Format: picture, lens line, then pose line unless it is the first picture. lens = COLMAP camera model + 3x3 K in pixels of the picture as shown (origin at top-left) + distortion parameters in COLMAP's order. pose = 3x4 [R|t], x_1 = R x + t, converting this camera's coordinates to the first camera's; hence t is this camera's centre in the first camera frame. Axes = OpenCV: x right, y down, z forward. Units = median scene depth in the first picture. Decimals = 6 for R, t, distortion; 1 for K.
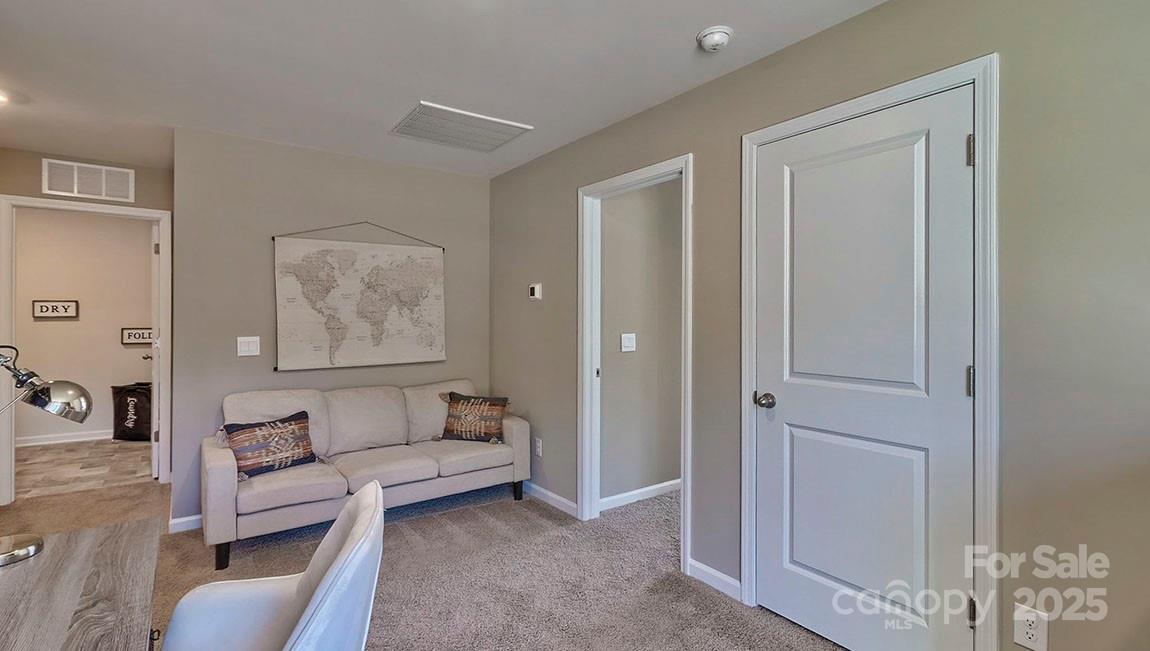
lens RADIAL K [[534.8, 0, 571.6], [0, 534.8, 318.2], [0, 0, 1]] dist [0.005688, 0.001112]
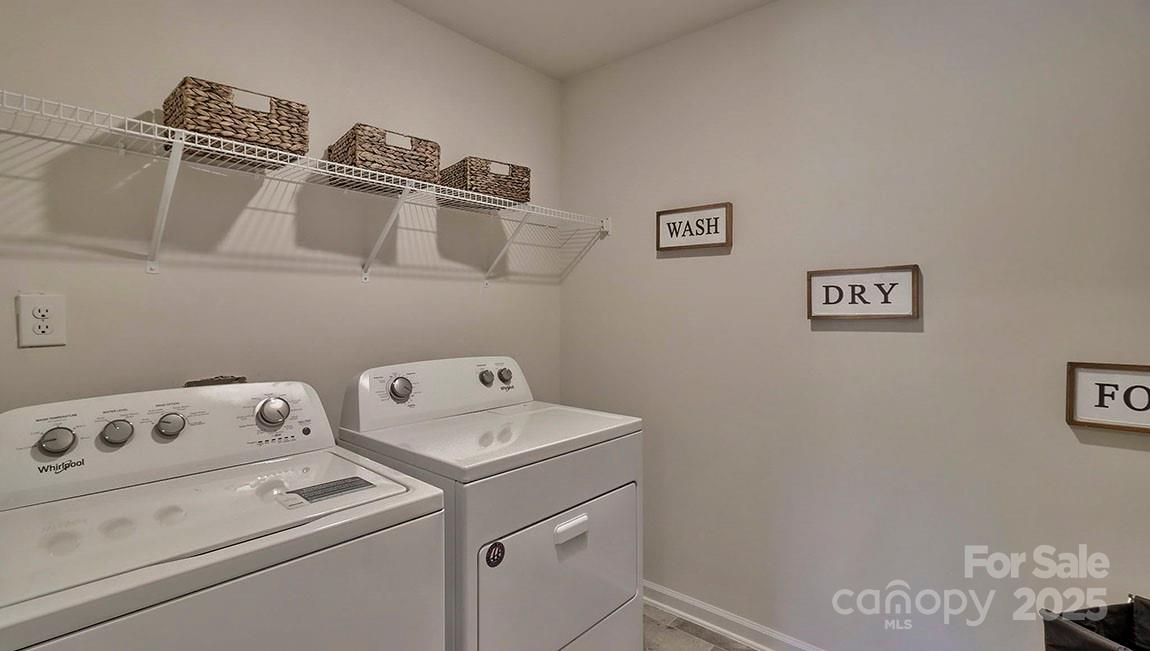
lens RADIAL K [[534.8, 0, 571.2], [0, 534.8, 319.6], [0, 0, 1]] dist [0.005688, 0.001112]
pose [[0.209827, 0.001086, -0.977738, -0.665739], [0.000446, 0.999999, 0.001207, -0.001809], [0.977739, -0.000689, 0.209826, 0.748195]]
